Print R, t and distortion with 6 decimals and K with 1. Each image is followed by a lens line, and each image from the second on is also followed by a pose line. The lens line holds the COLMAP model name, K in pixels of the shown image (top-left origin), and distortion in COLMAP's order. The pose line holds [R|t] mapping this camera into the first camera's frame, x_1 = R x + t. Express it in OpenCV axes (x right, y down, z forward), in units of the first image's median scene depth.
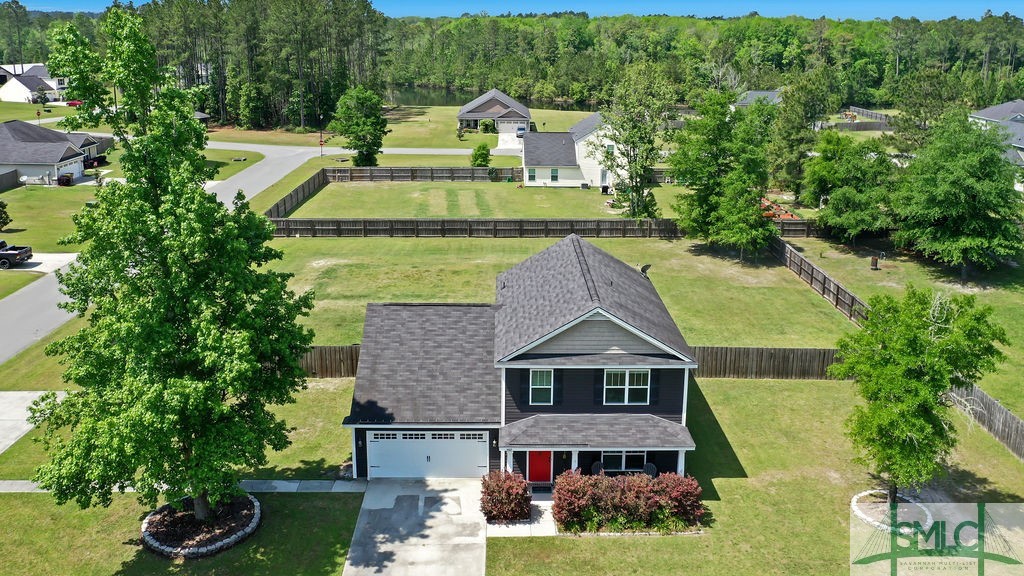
lens RADIAL K [[847.9, 0, 514.2], [0, 847.9, 280.5], [0, 0, 1]] dist [-0.030874, -0.005962]
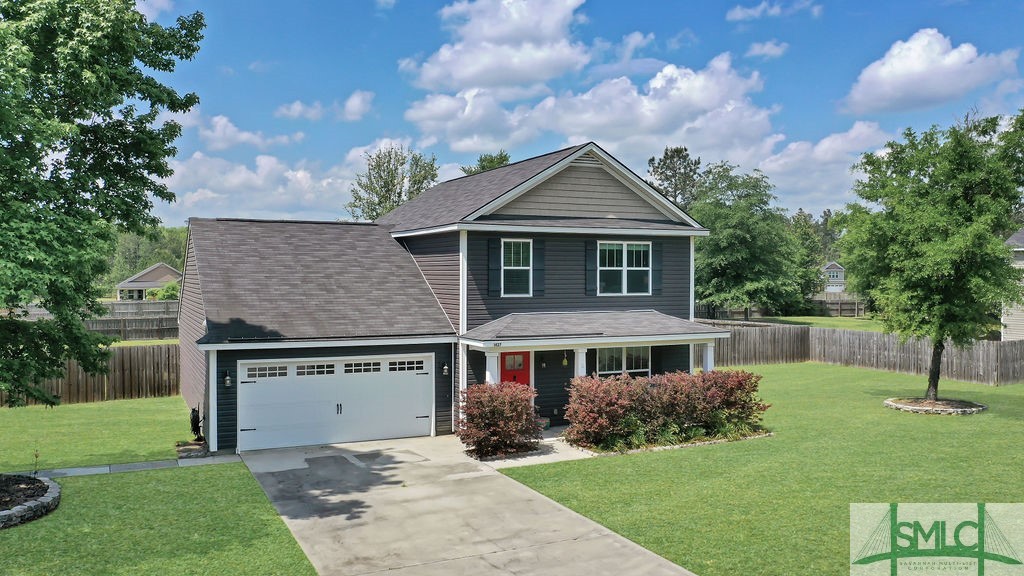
lens RADIAL K [[847.9, 0, 514.4], [0, 847.9, 293.3], [0, 0, 1]] dist [-0.030874, -0.005962]
pose [[0.910916, -0.013764, 0.412363, -0.239760], [0.121365, 0.964165, -0.235916, 0.293751], [-0.394339, 0.264946, 0.879943, 0.399455]]
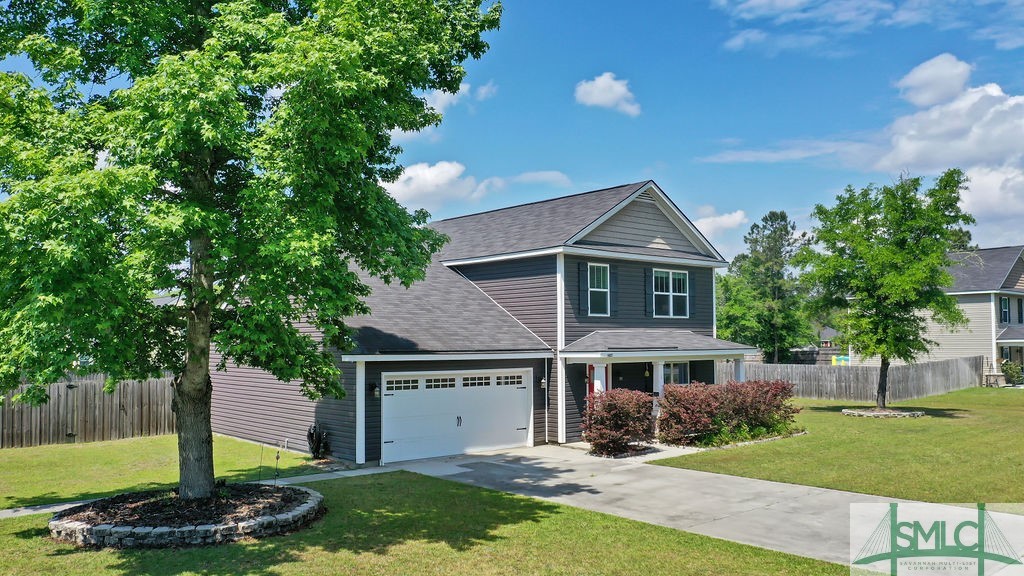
lens RADIAL K [[847.9, 0, 514.9], [0, 847.9, 315.5], [0, 0, 1]] dist [-0.030874, -0.005962]
pose [[0.756173, 0.011188, 0.654276, -0.490863], [0.198231, 0.948956, -0.245331, 0.303612], [-0.623624, 0.315210, 0.715357, 0.505983]]
